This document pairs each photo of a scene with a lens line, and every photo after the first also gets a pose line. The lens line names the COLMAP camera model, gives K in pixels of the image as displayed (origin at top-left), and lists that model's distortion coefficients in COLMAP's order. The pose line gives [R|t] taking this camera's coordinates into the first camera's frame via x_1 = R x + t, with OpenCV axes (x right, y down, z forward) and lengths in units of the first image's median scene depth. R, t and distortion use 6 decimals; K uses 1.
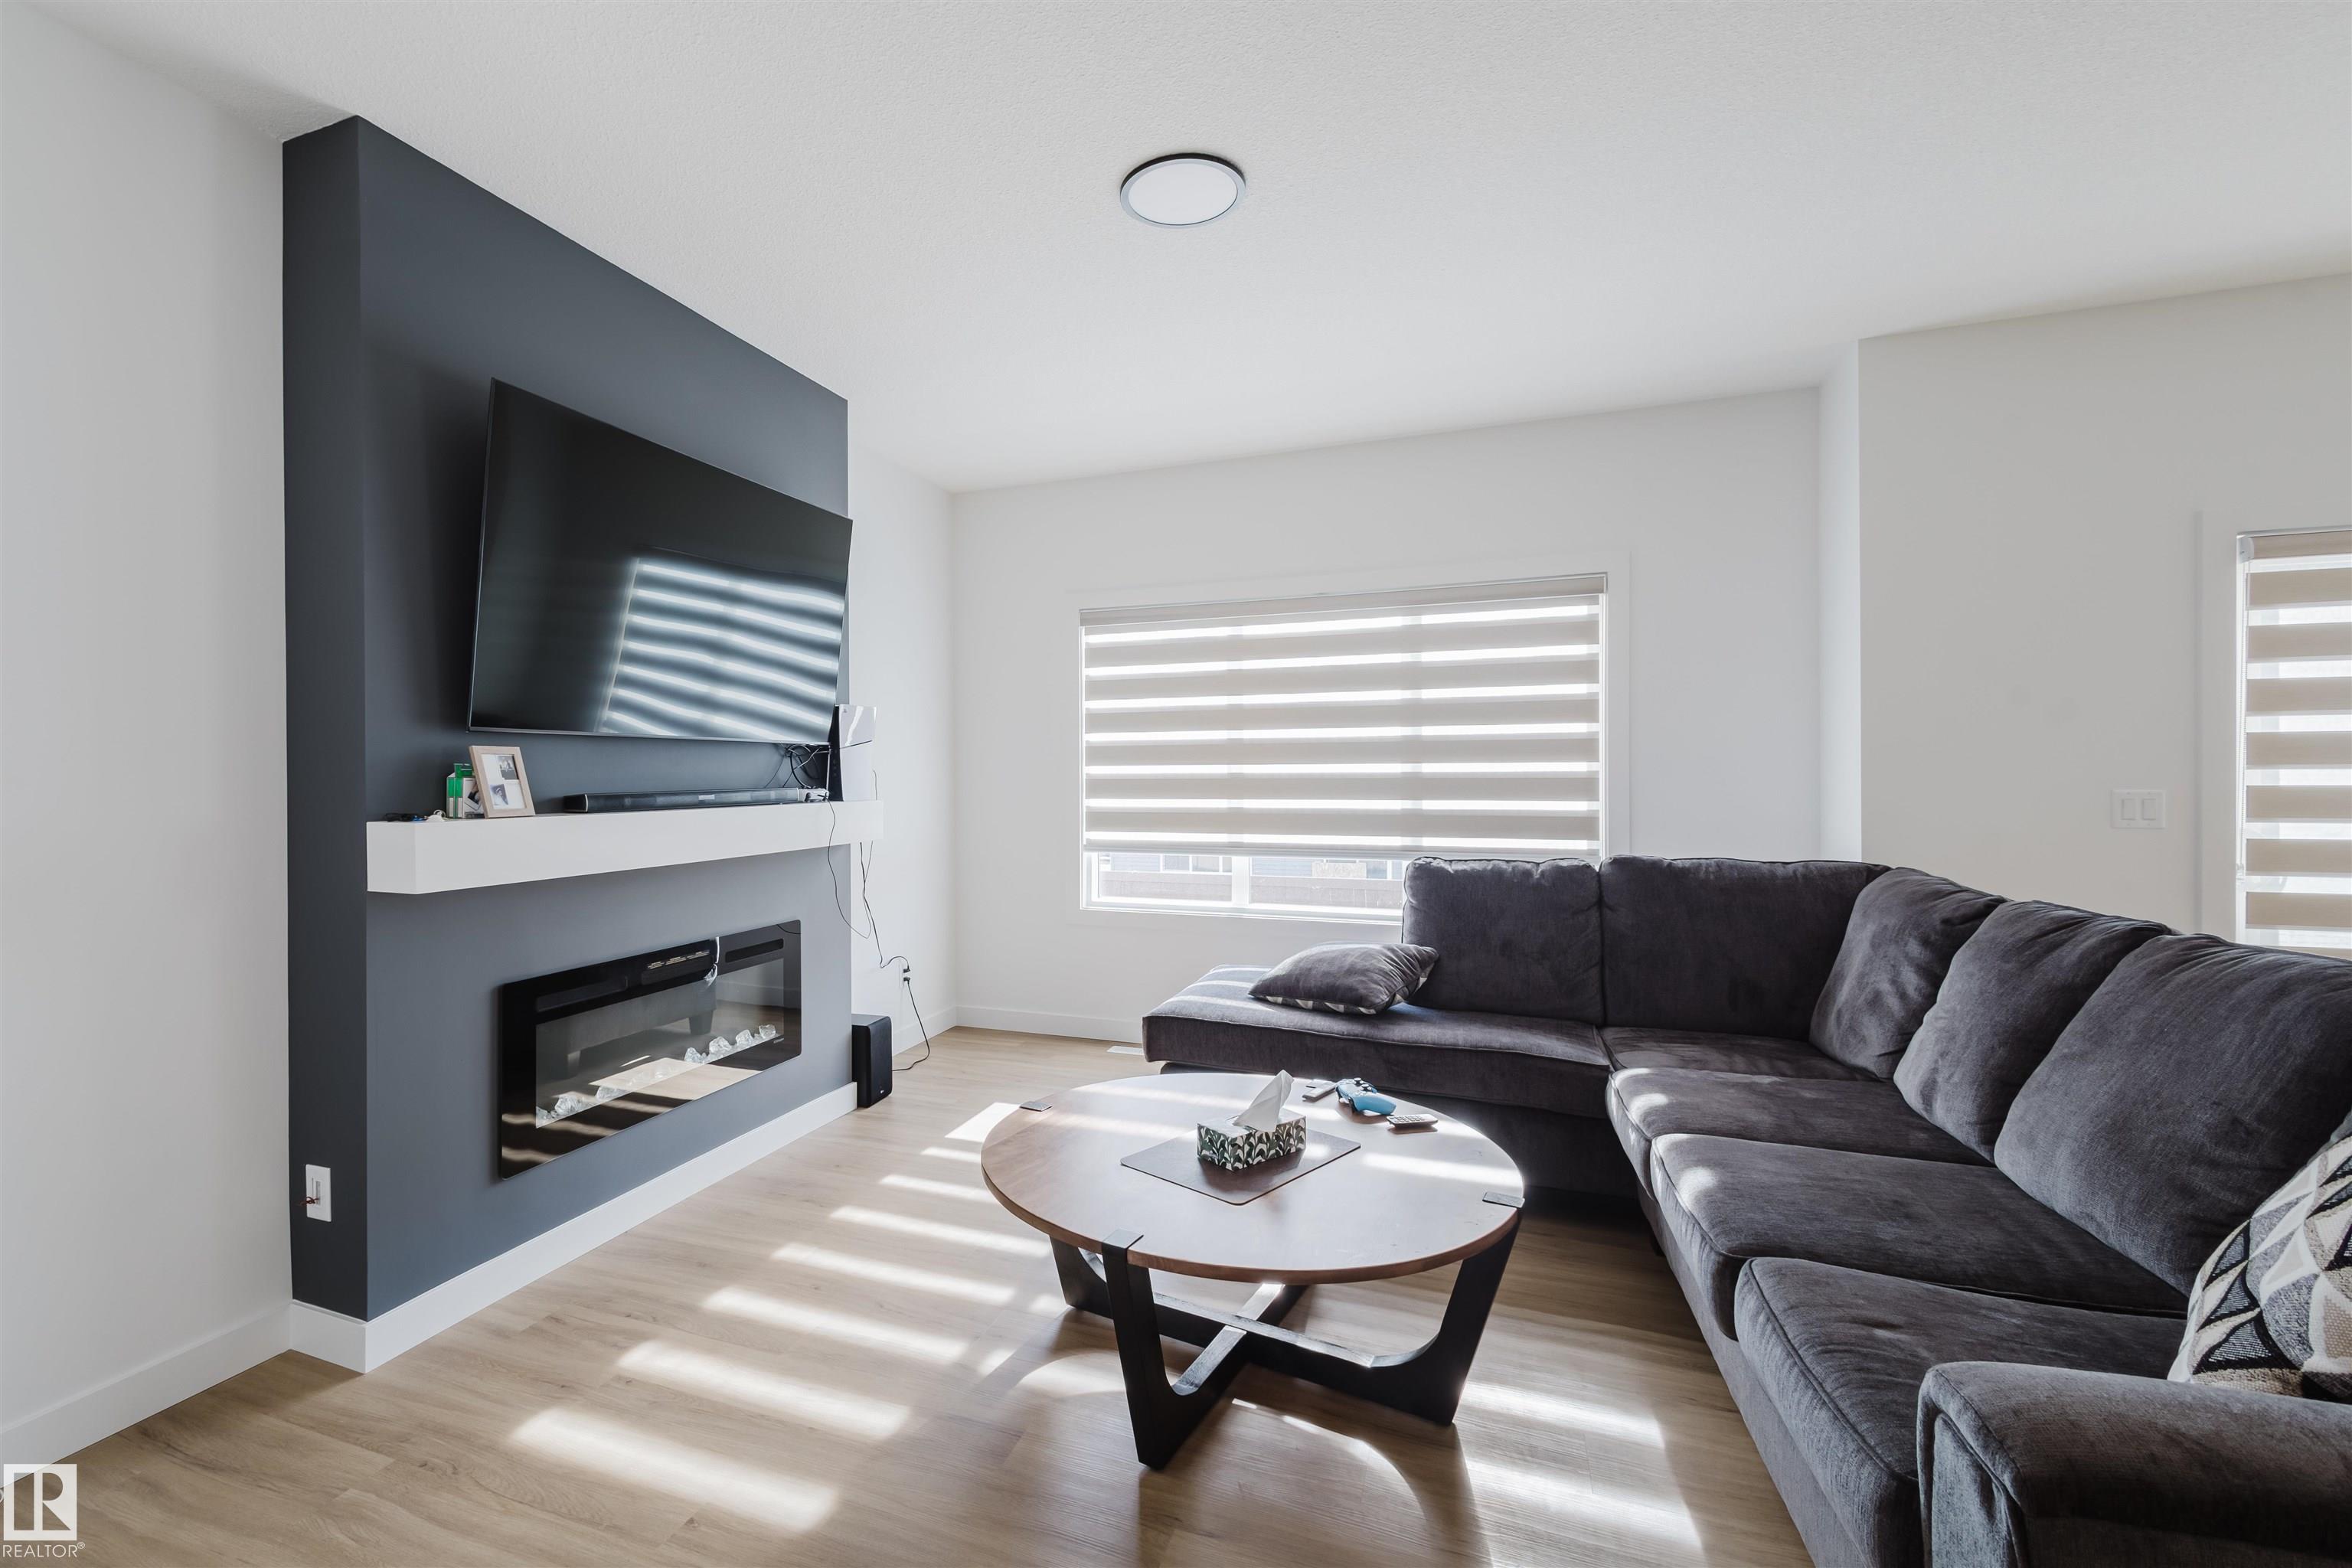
lens RADIAL K [[998.4, 0, 1054.8], [0, 998.4, 783.2], [0, 0, 1]] dist [0.004093, -0.004176]
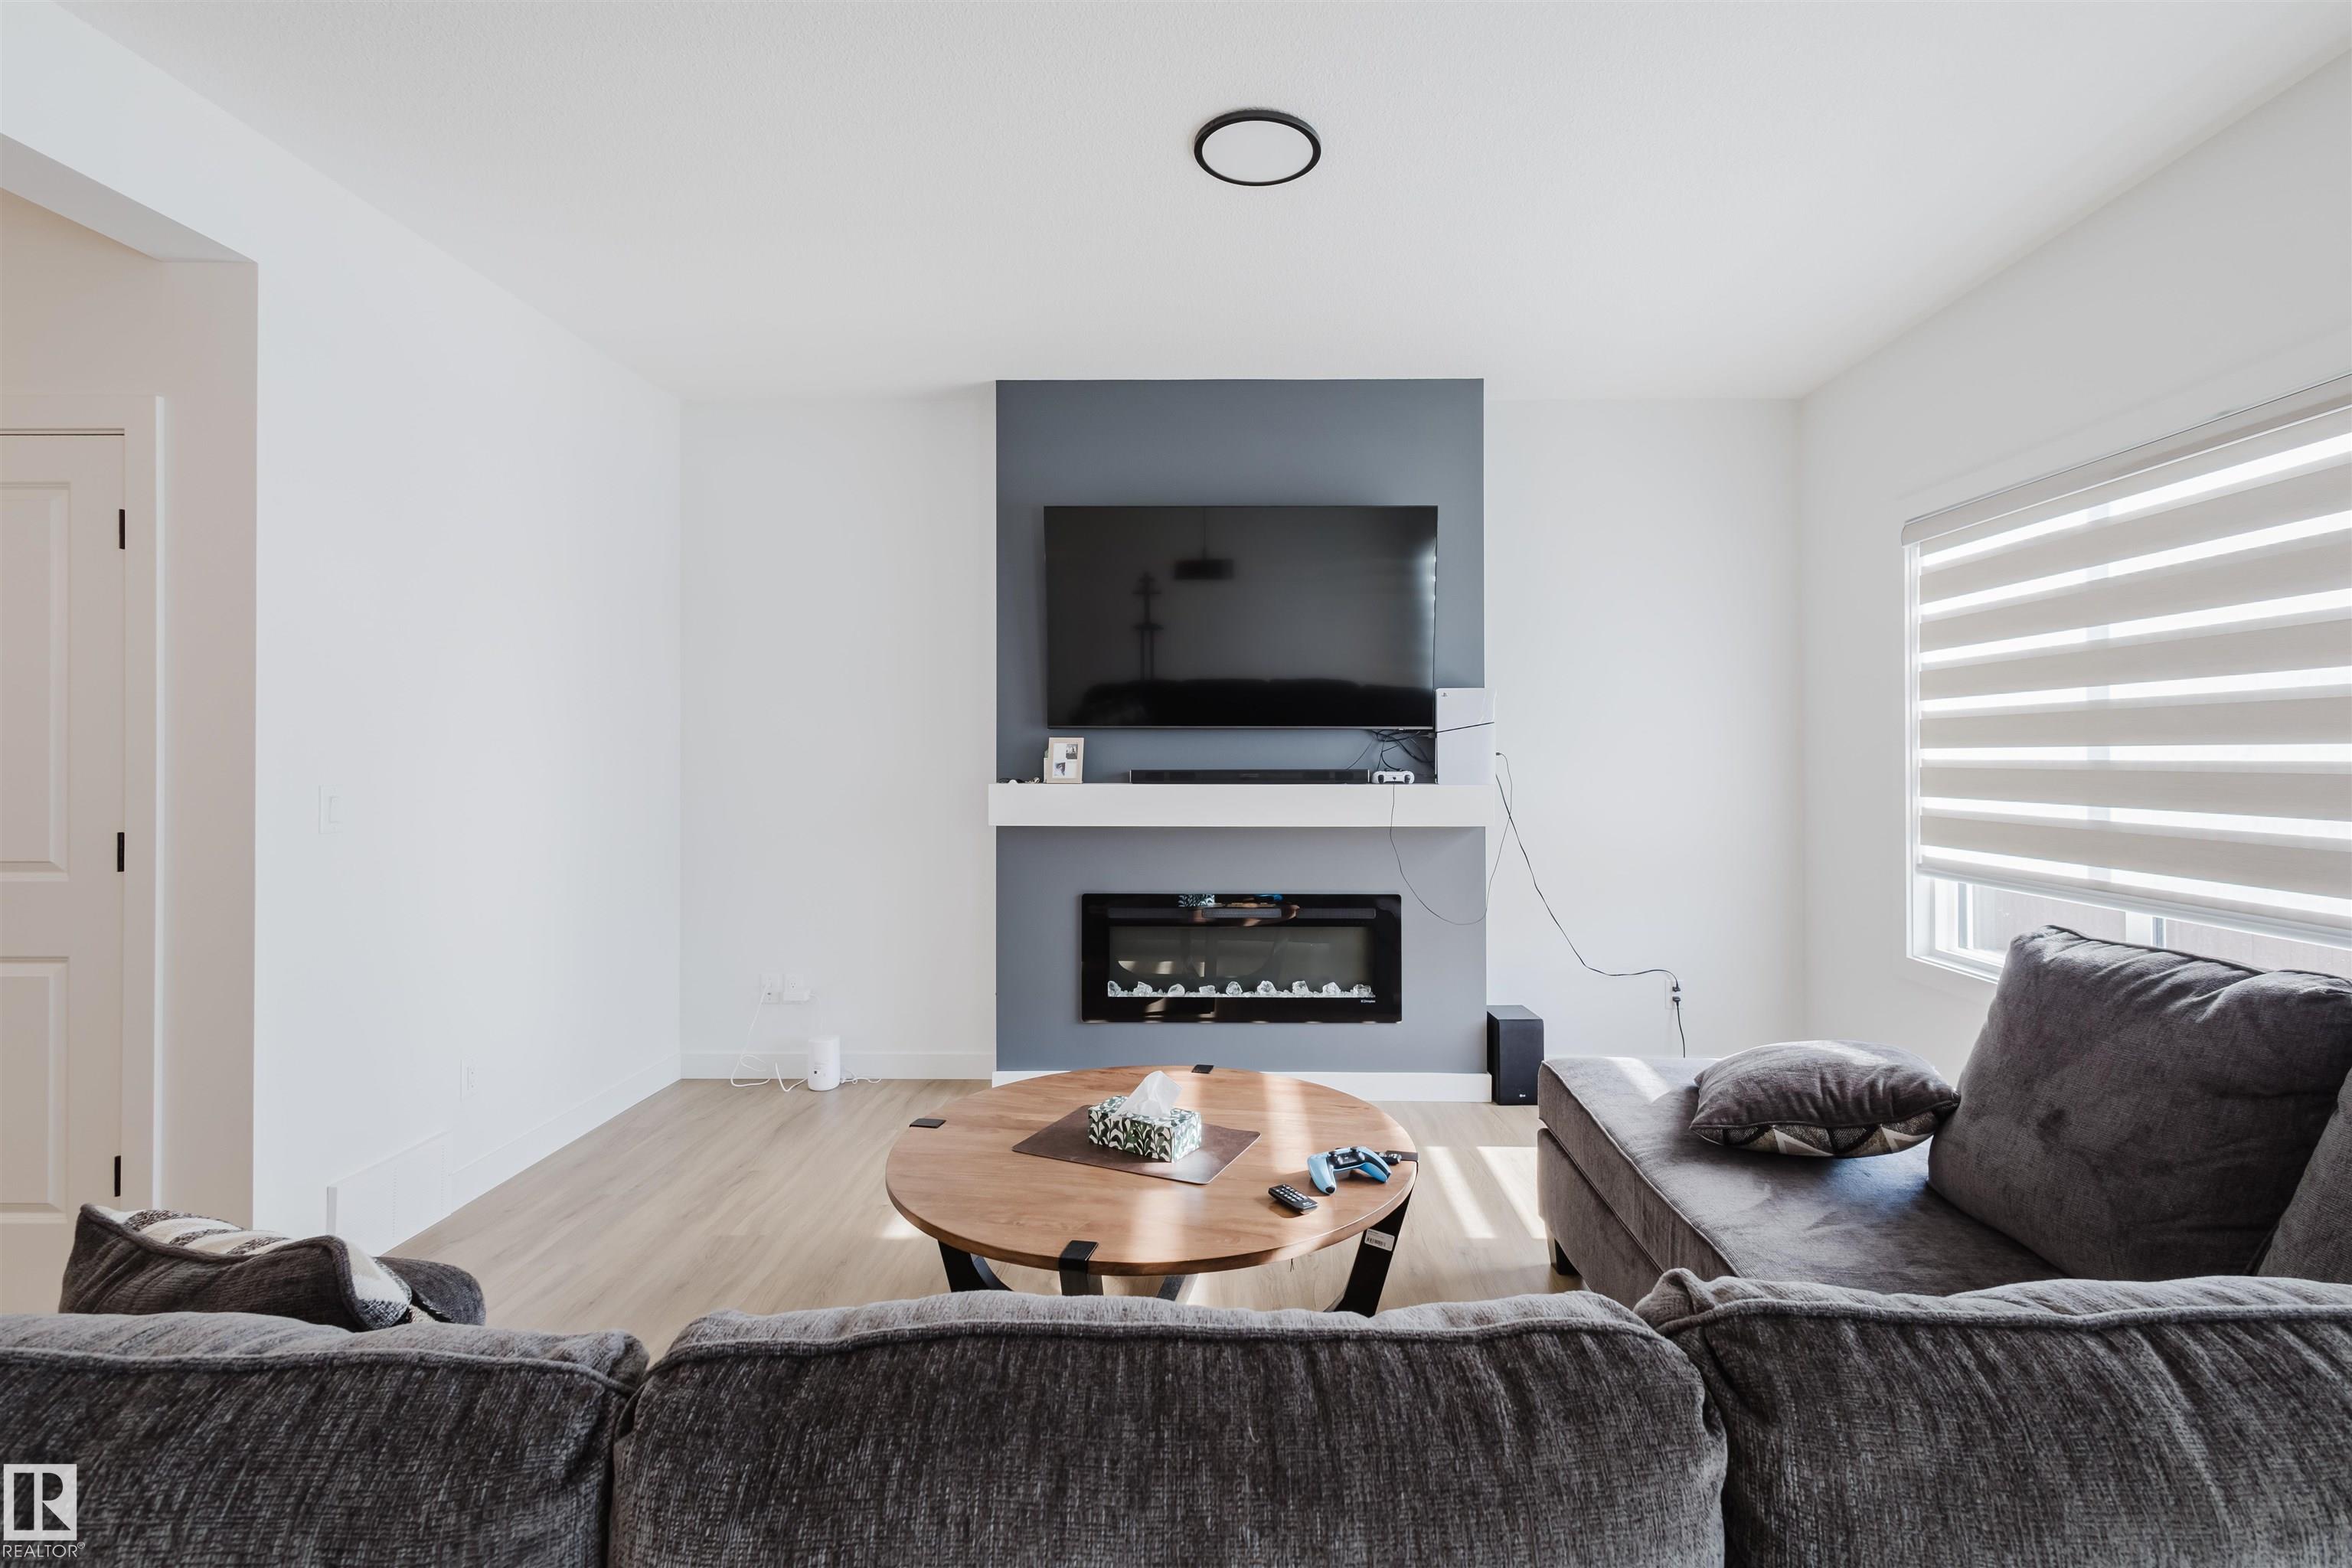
lens RADIAL K [[1083.7, 0, 1234.5], [0, 1083.7, 748.2], [0, 0, 1]] dist [0.009009, -0.002937]
pose [[0.382776, 0.004594, -0.923830, 0.793111], [-0.011823, 0.999930, 0.000073, -0.017264], [0.923765, 0.010894, 0.382804, 0.428598]]
